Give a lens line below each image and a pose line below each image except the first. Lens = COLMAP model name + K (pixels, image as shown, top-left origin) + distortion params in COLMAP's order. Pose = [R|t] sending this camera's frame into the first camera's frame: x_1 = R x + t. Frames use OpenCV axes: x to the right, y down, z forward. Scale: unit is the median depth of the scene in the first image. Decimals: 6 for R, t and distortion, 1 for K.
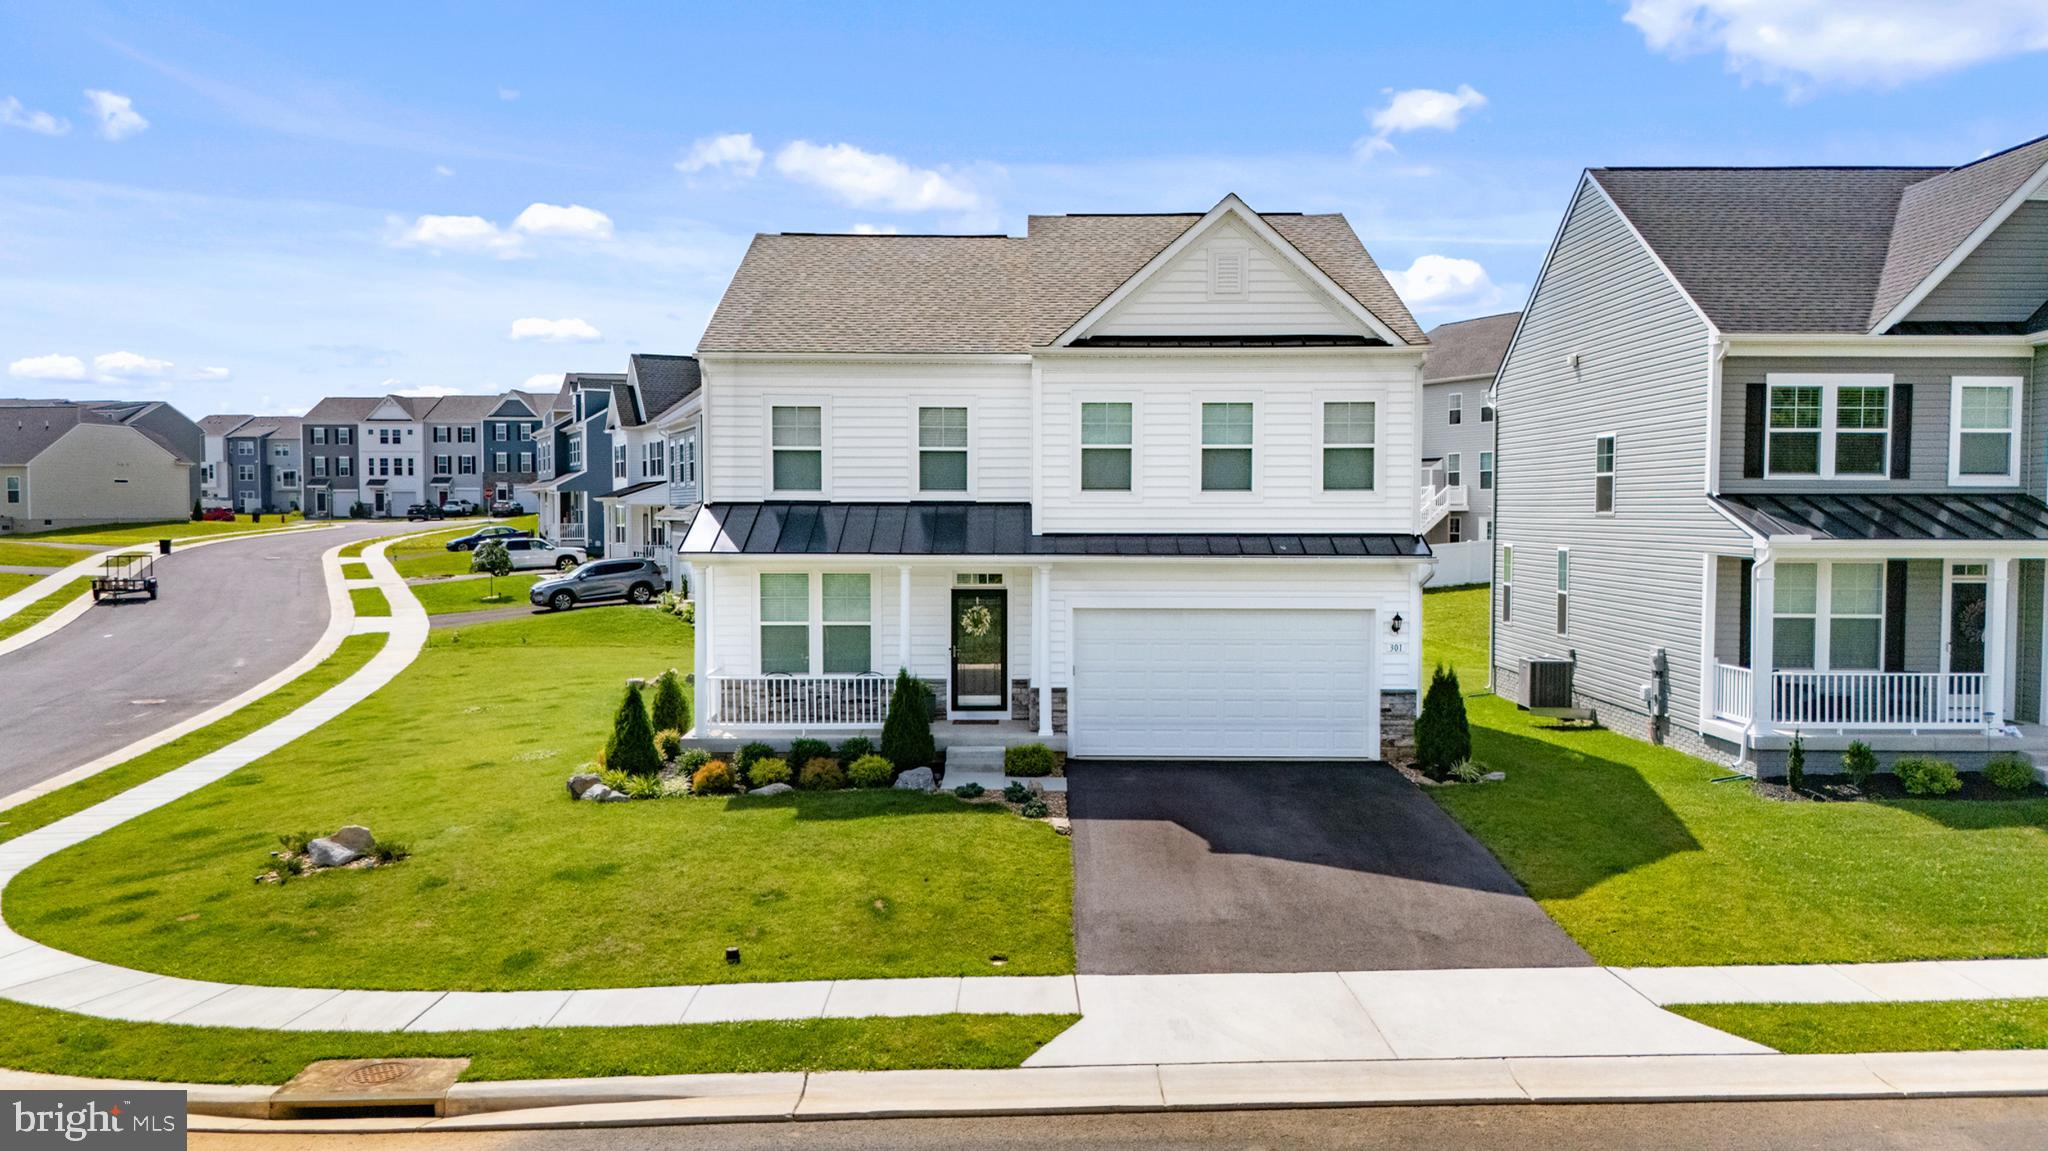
lens RADIAL K [[1508.5, 0, 1032.0], [0, 1508.5, 584.7], [0, 0, 1]] dist [0.054491, -0.057829]
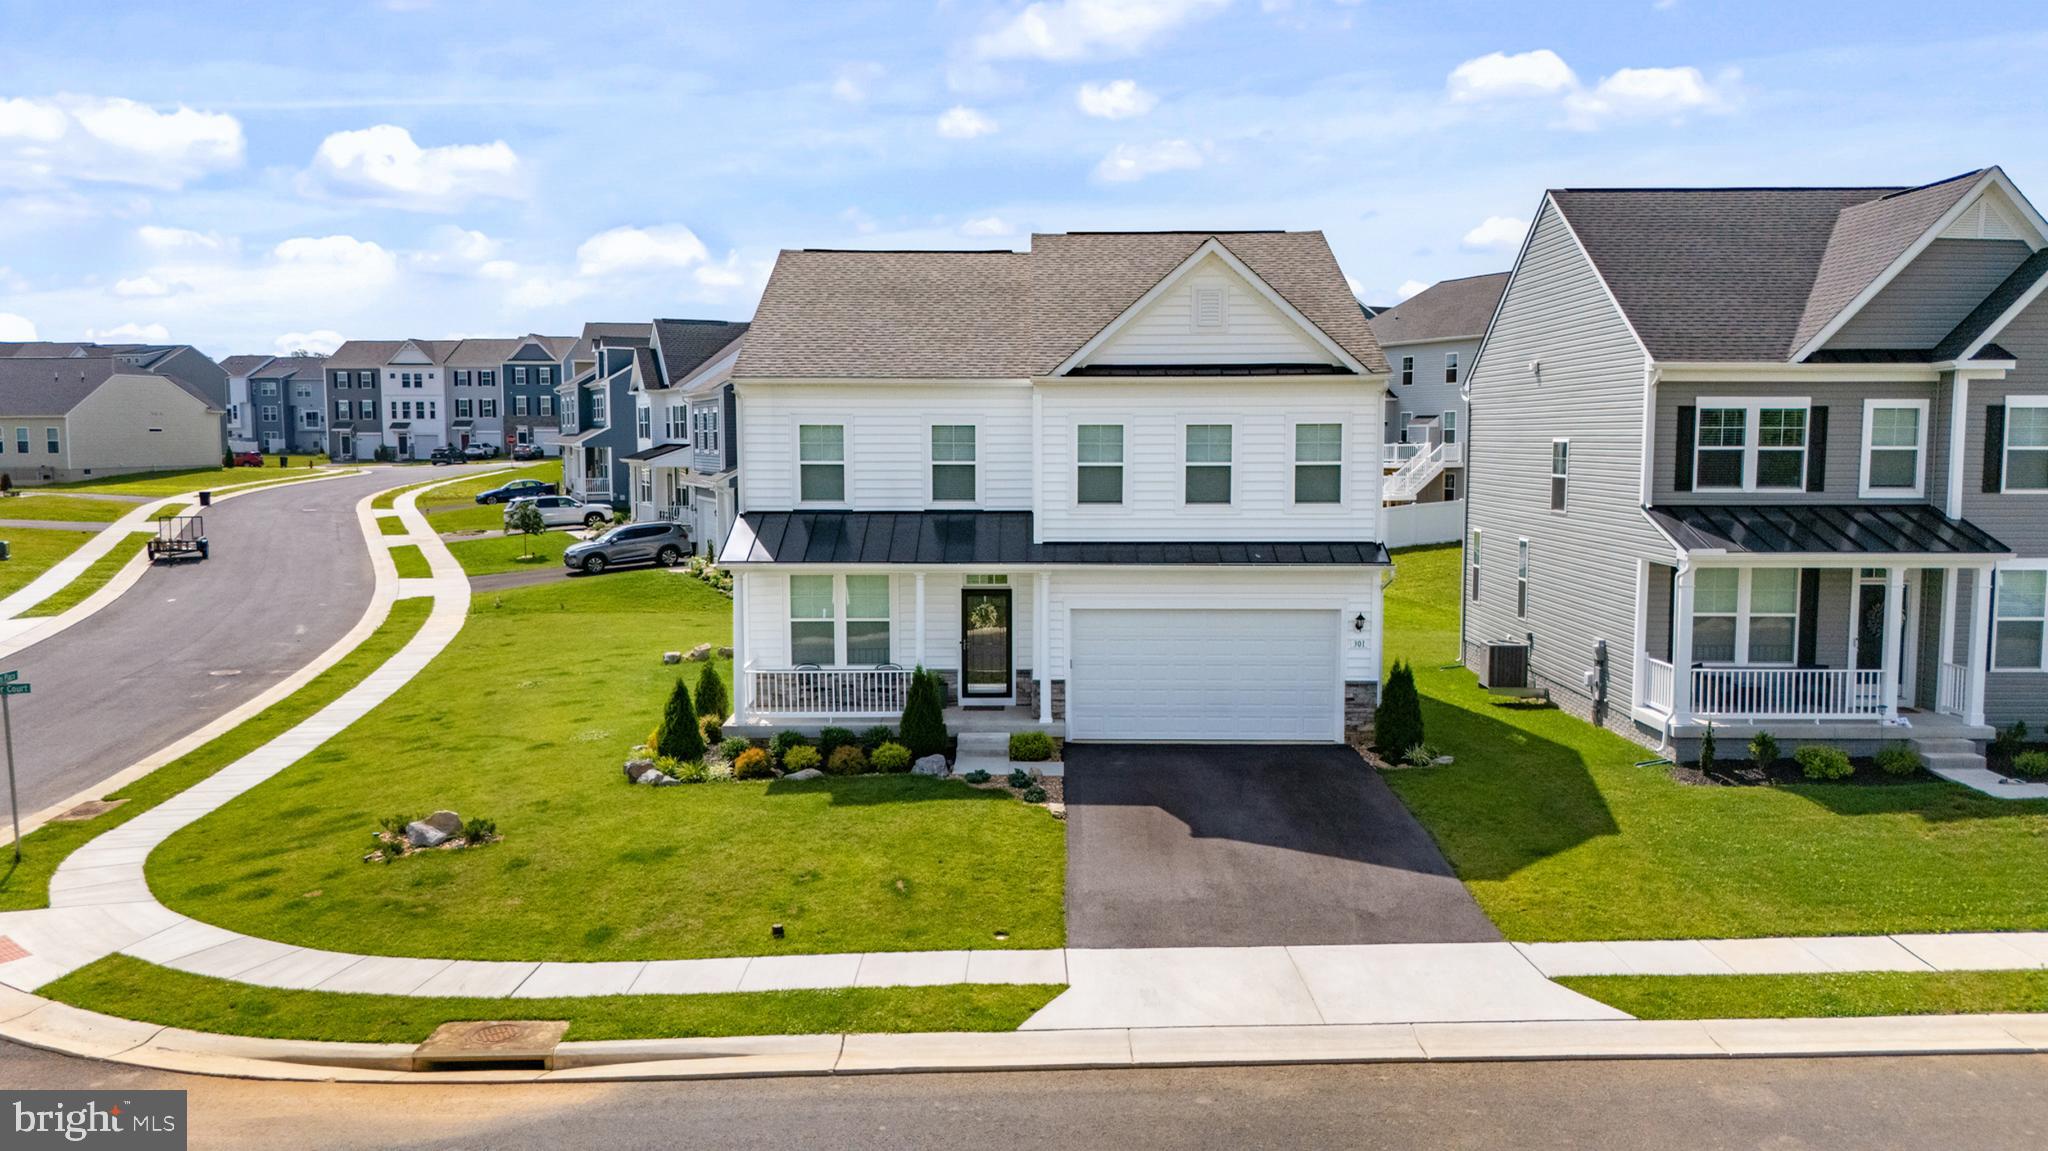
lens RADIAL K [[1508.5, 0, 1032.0], [0, 1508.5, 584.7], [0, 0, 1]] dist [0.054491, -0.057829]
pose [[0.999961, -0.001396, -0.008771, 0.008670], [0.001816, 0.998843, 0.048047, -0.056340], [0.008694, -0.048062, 0.998807, -0.116354]]
